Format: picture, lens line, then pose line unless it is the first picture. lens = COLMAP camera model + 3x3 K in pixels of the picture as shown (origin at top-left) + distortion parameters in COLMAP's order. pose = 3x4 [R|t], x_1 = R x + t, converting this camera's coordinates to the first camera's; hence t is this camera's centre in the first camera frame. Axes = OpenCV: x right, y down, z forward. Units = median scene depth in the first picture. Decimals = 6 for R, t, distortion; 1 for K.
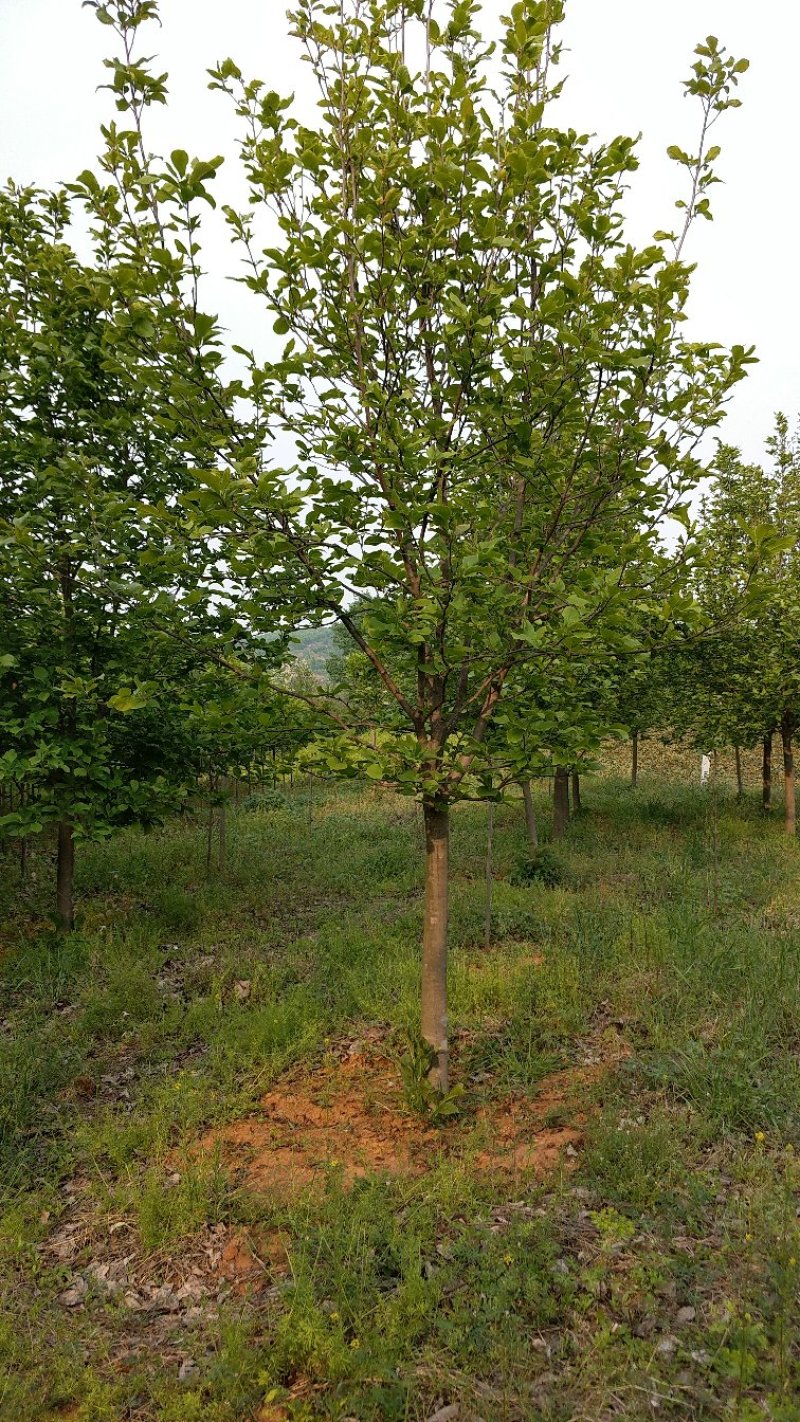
lens RADIAL K [[1340.0, 0, 400.0], [0, 1340.0, 711.0], [0, 0, 1]] dist [0.122218, -0.003033]
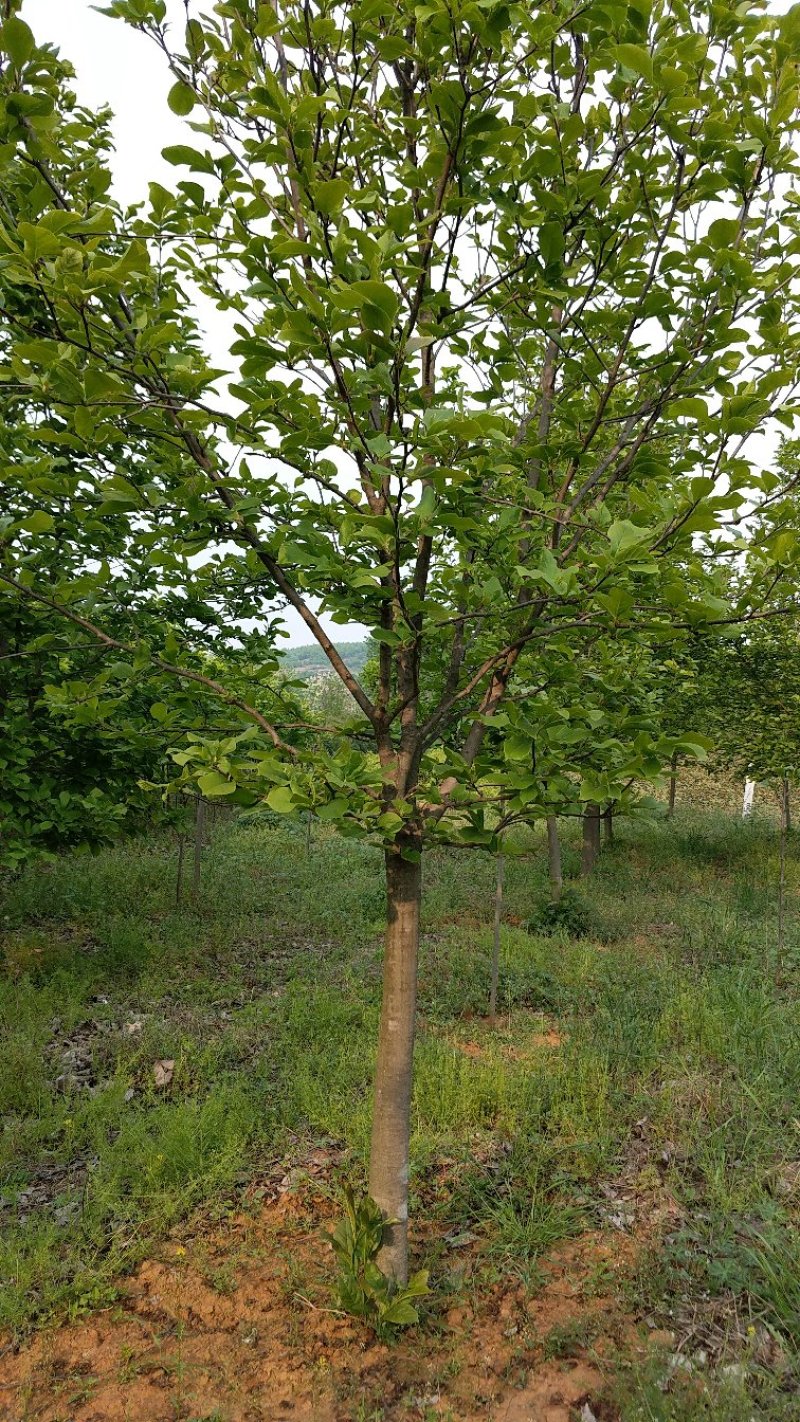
lens RADIAL K [[1363.8, 0, 400.0], [0, 1363.8, 711.0], [0, 0, 1]] dist [0.078465, -0.146442]
pose [[0.999090, 0.036241, -0.022498, 0.031765], [-0.036504, 0.999269, -0.011367, 0.007373], [0.022069, 0.012177, 0.999682, 0.271033]]
